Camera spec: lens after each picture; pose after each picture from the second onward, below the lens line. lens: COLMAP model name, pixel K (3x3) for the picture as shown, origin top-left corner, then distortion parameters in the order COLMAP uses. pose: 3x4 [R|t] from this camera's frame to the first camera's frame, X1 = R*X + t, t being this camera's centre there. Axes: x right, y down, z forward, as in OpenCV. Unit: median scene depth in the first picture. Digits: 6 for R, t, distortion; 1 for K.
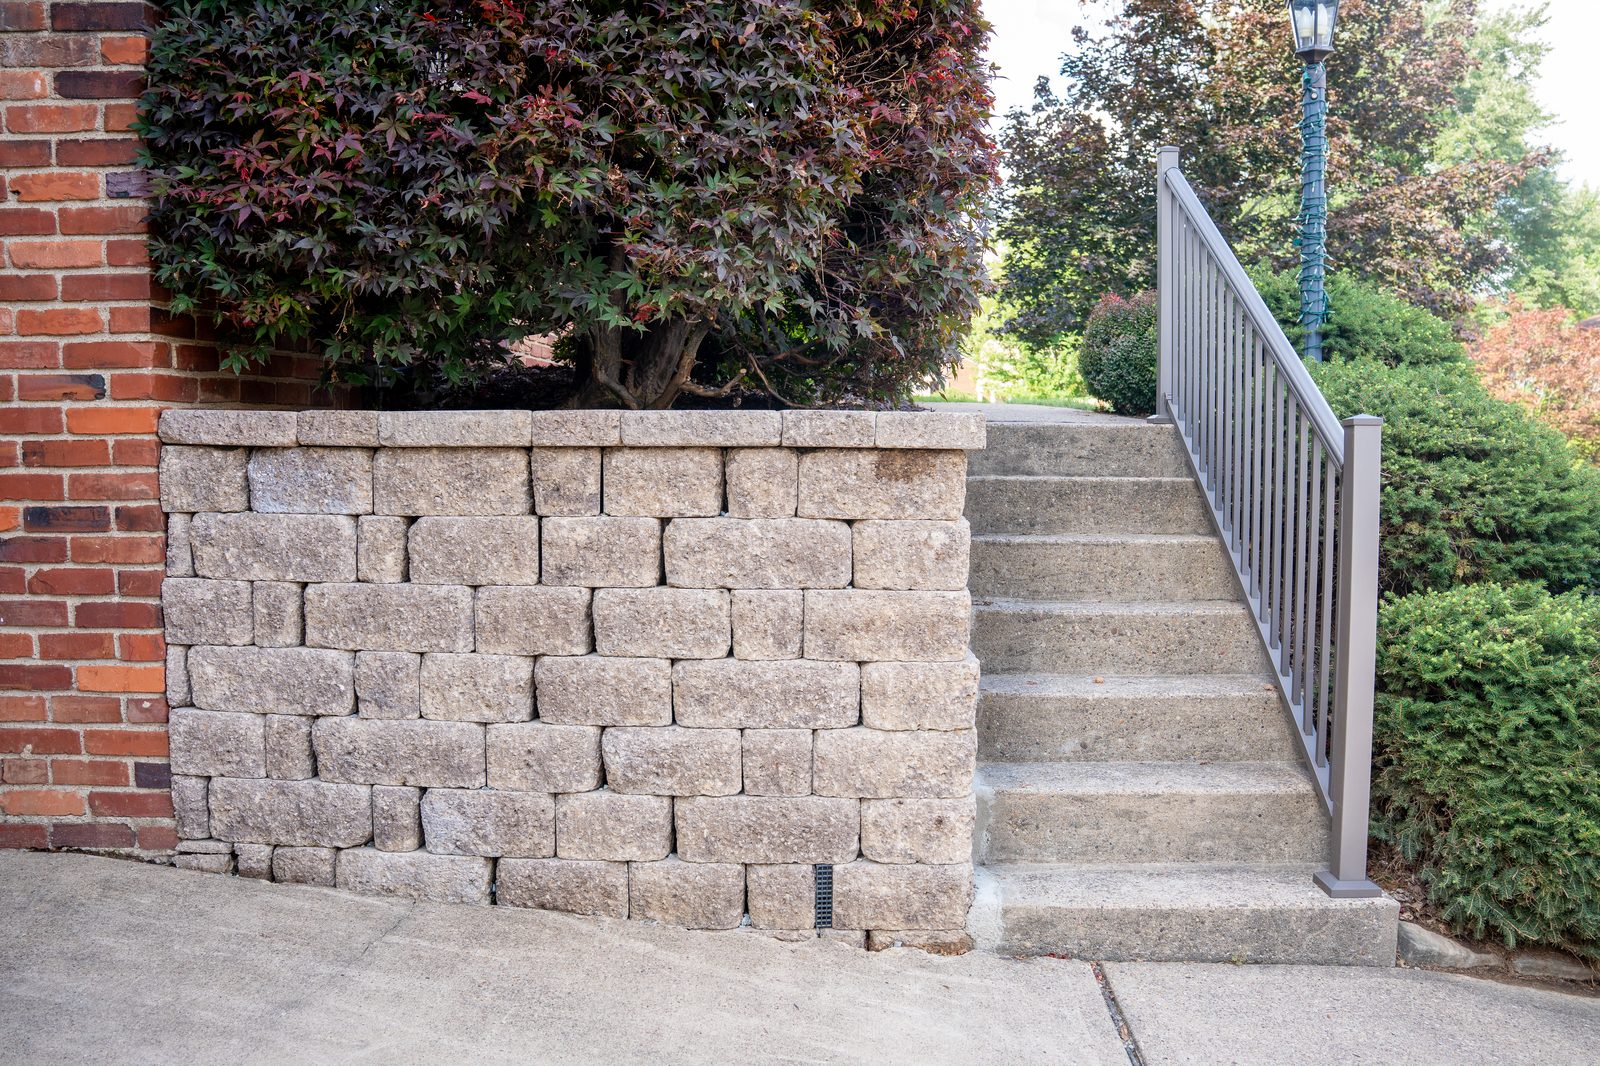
lens RADIAL K [[1284.5, 0, 800.0], [0, 1284.5, 533.0], [0, 0, 1]] dist [-0.202150, 0.169304]
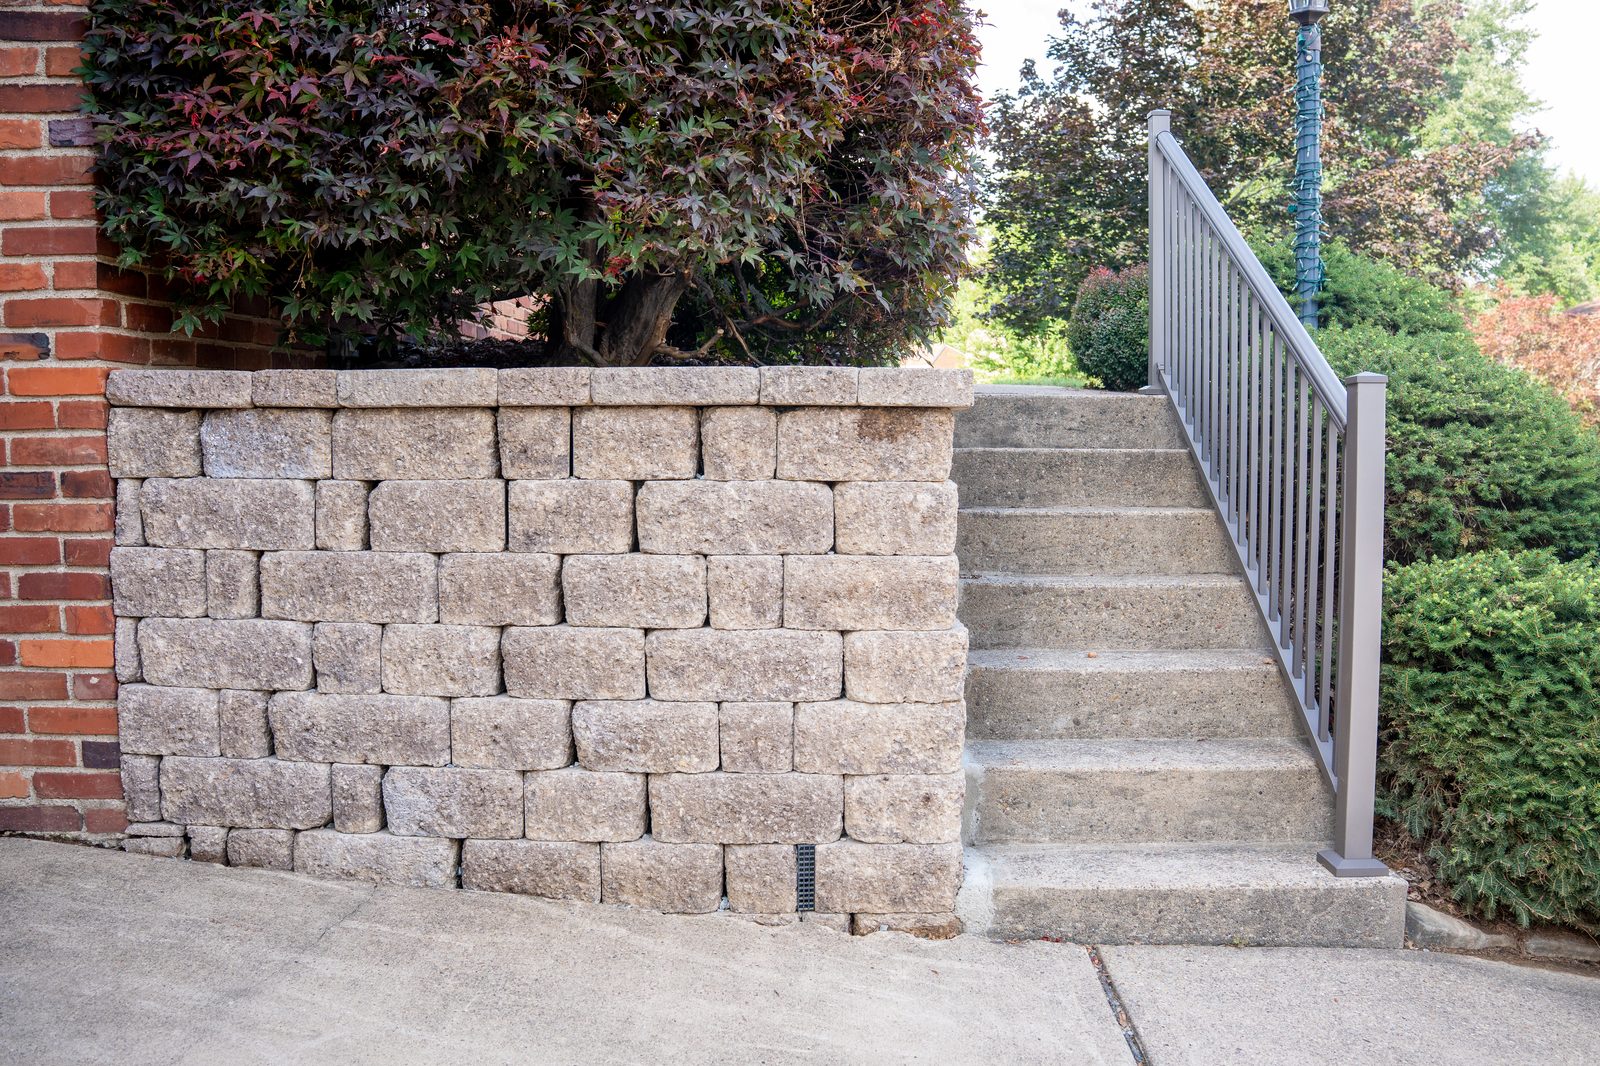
lens RADIAL K [[1292.3, 0, 799.2], [0, 1292.3, 524.4], [0, 0, 1]] dist [-0.203142, 0.171346]
pose [[0.999940, -0.003355, 0.010438, 0.004673], [0.003363, 0.999994, -0.000722, 0.021646], [-0.010436, 0.000758, 0.999945, 0.040935]]
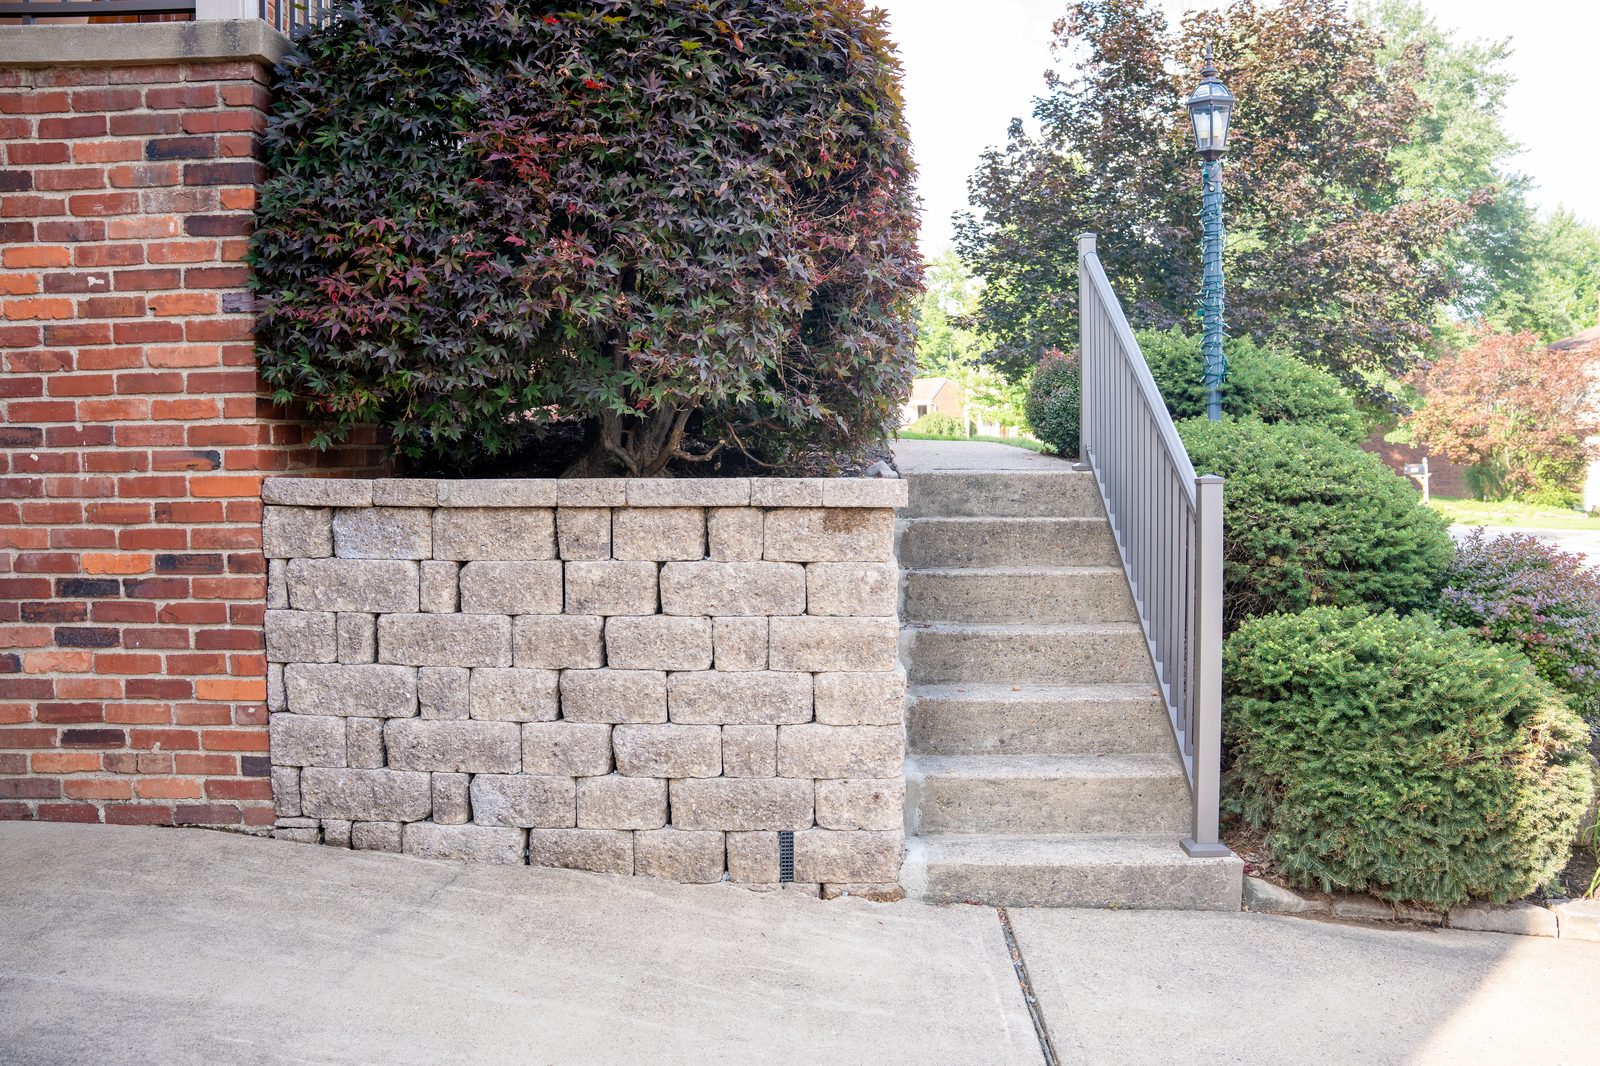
lens RADIAL K [[1292.3, 0, 799.2], [0, 1292.3, 524.4], [0, 0, 1]] dist [-0.203142, 0.171346]
pose [[0.999952, -0.006918, 0.006993, 0.024885], [0.007089, 0.999671, -0.024657, -0.016070], [-0.006820, 0.024706, 0.999672, -0.296356]]
